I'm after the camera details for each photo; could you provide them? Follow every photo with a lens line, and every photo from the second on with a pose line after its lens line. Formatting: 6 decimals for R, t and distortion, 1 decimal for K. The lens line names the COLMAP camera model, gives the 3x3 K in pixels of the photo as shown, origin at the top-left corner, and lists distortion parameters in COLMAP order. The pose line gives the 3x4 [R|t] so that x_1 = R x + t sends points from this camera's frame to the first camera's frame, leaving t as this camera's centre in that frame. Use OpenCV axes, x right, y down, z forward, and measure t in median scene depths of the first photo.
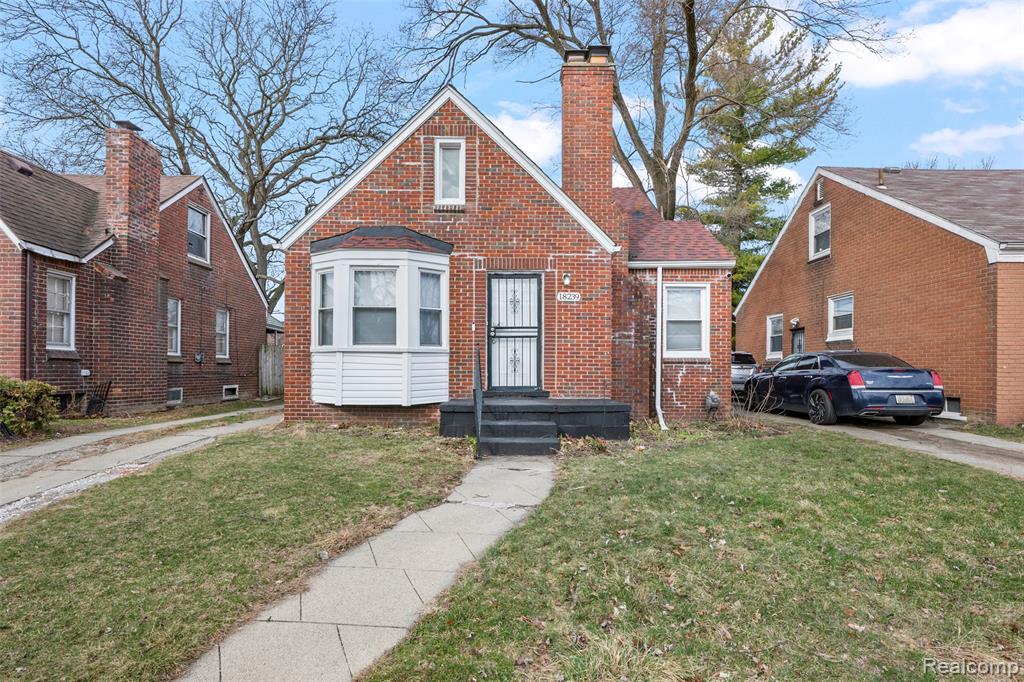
lens RADIAL K [[509.1, 0, 514.6], [0, 509.1, 356.6], [0, 0, 1]] dist [-0.002556, -0.000516]
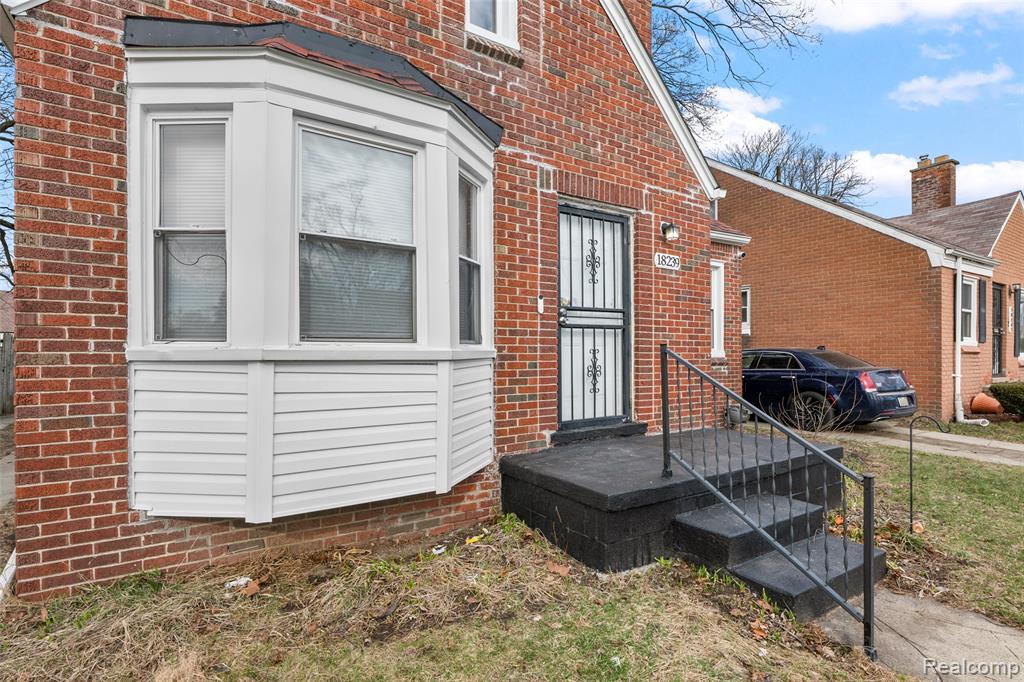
lens RADIAL K [[509.1, 0, 515.4], [0, 509.1, 347.7], [0, 0, 1]] dist [-0.002556, -0.000516]
pose [[0.843091, 0.000781, 0.537770, -0.360731], [-0.008697, 0.999888, 0.012183, -0.022540], [-0.537700, -0.014949, 0.843003, 0.589810]]
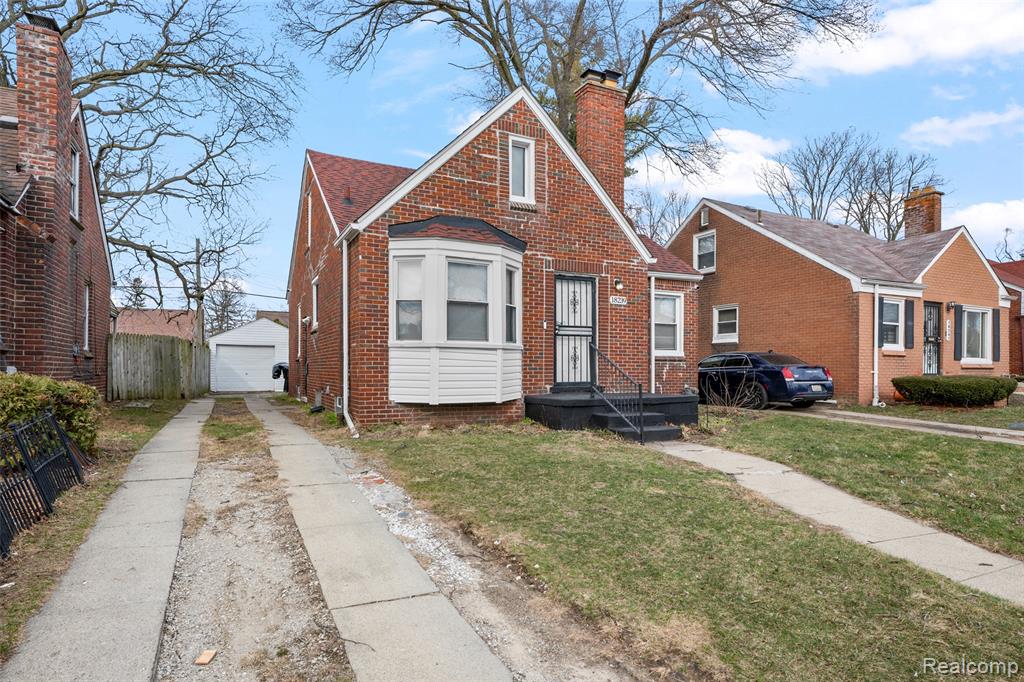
lens RADIAL K [[560.1, 0, 510.7], [0, 560.1, 351.5], [0, 0, 1]] dist [-0.002580, 0.000248]
pose [[0.899003, 0.012104, 0.437775, -0.630705], [-0.012292, 0.999922, -0.002405, -0.000794], [-0.437770, -0.003219, 0.899081, 0.009233]]
